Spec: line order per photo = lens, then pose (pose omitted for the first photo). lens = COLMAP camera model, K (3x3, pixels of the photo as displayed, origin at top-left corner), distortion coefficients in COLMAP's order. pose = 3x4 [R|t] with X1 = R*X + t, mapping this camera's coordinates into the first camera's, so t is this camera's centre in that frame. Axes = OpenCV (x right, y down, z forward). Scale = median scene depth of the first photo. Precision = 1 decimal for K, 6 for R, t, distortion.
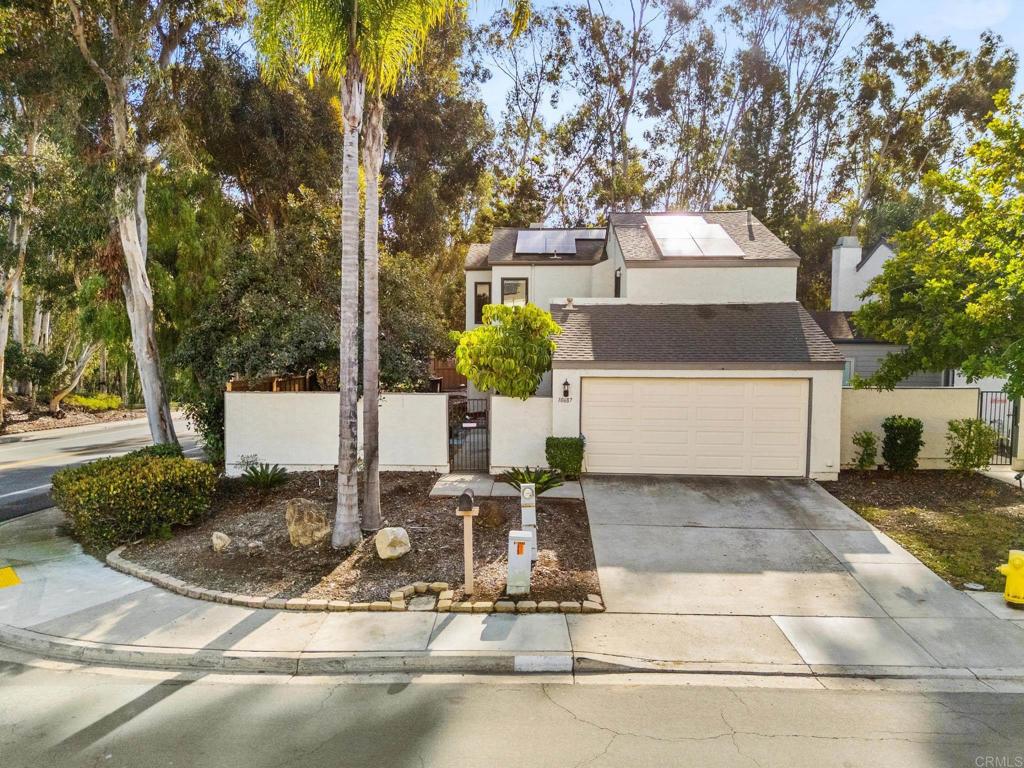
lens RADIAL K [[745.2, 0, 512.0], [0, 745.2, 384.0], [0, 0, 1]] dist [0.049602, -0.002115]
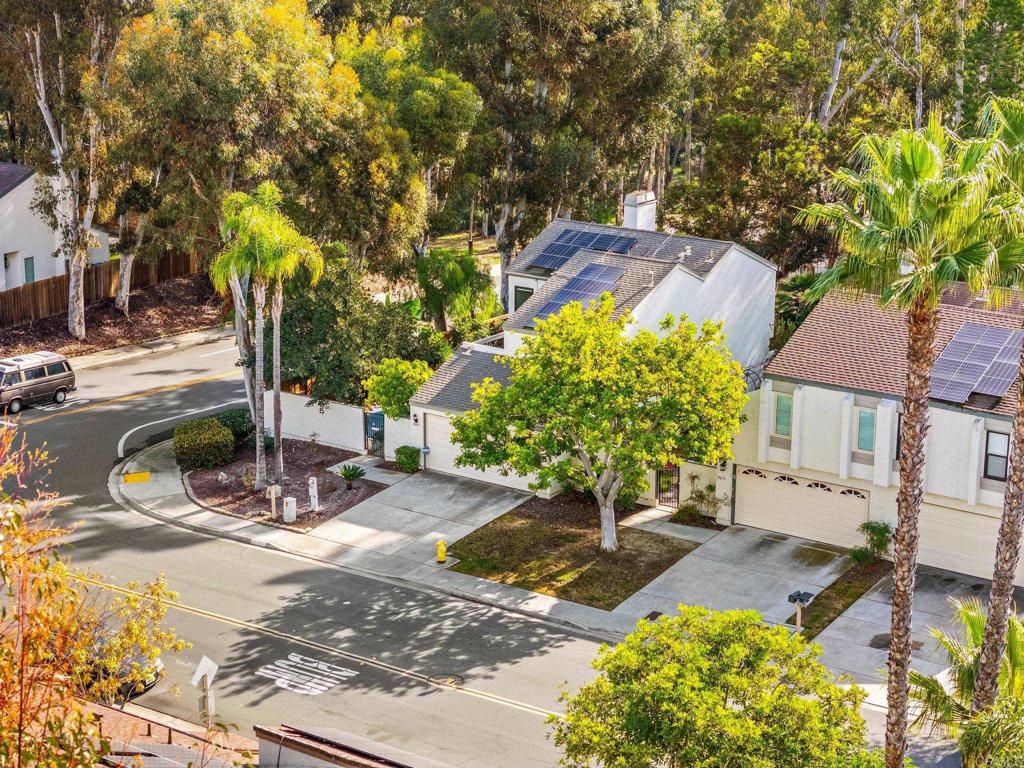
lens RADIAL K [[1980.0, 0, 512.0], [0, 1980.0, 384.0], [0, 0, 1]] dist [0.043992, 0.057591]
pose [[0.842342, 0.144157, -0.519305, 2.519884], [-0.040432, 0.977751, 0.205836, -0.979281], [0.537424, -0.152388, 0.829429, -2.514912]]
